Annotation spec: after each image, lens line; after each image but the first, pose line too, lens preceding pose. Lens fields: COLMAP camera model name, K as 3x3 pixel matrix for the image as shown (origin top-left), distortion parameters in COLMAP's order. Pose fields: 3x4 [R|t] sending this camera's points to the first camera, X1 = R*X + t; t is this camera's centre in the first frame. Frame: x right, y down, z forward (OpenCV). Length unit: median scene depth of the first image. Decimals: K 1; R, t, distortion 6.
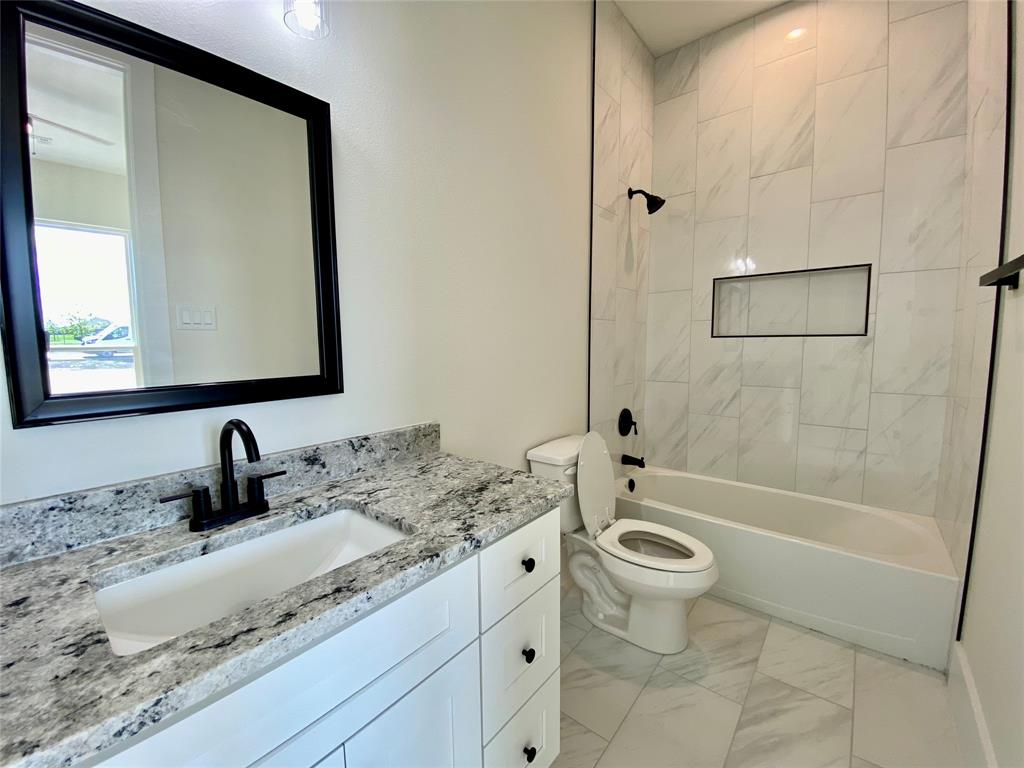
lens RADIAL K [[416.2, 0, 512.0], [0, 416.2, 384.0], [0, 0, 1]] dist [0.027462, -0.024939]
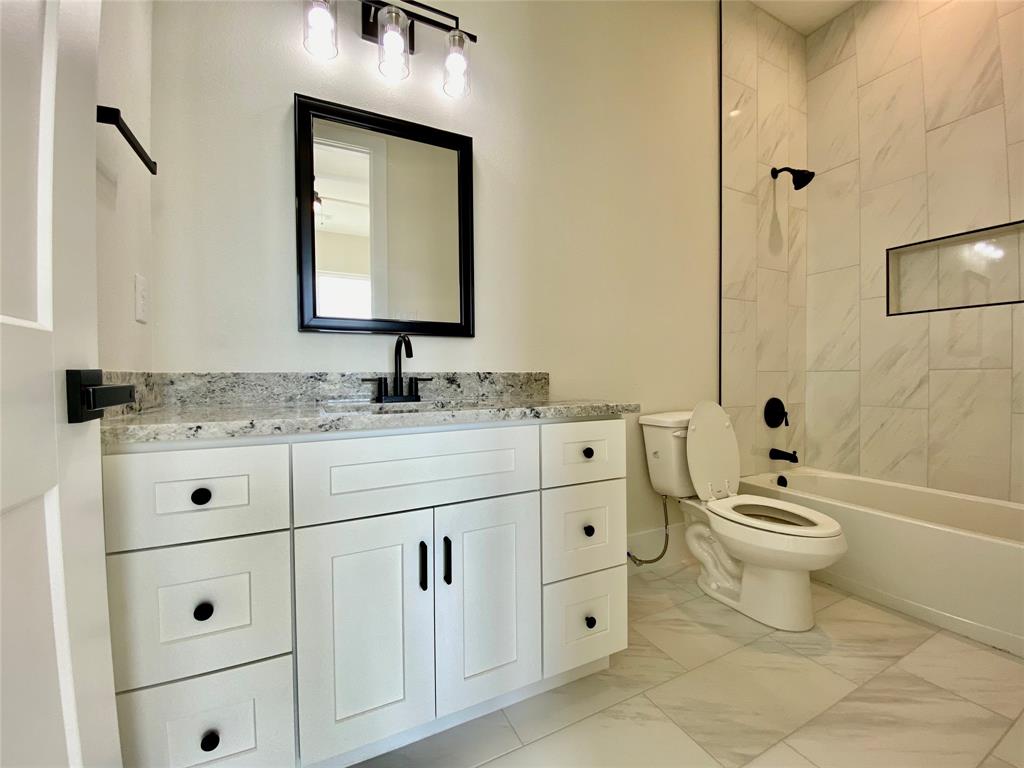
lens RADIAL K [[421.6, 0, 515.4], [0, 421.6, 379.6], [0, 0, 1]] dist [0.035387, -0.023323]
pose [[0.915697, 0.007998, -0.401789, 0.186775], [-0.042599, 0.996101, -0.077258, 0.172134], [0.399605, 0.087861, 0.912467, -0.141162]]
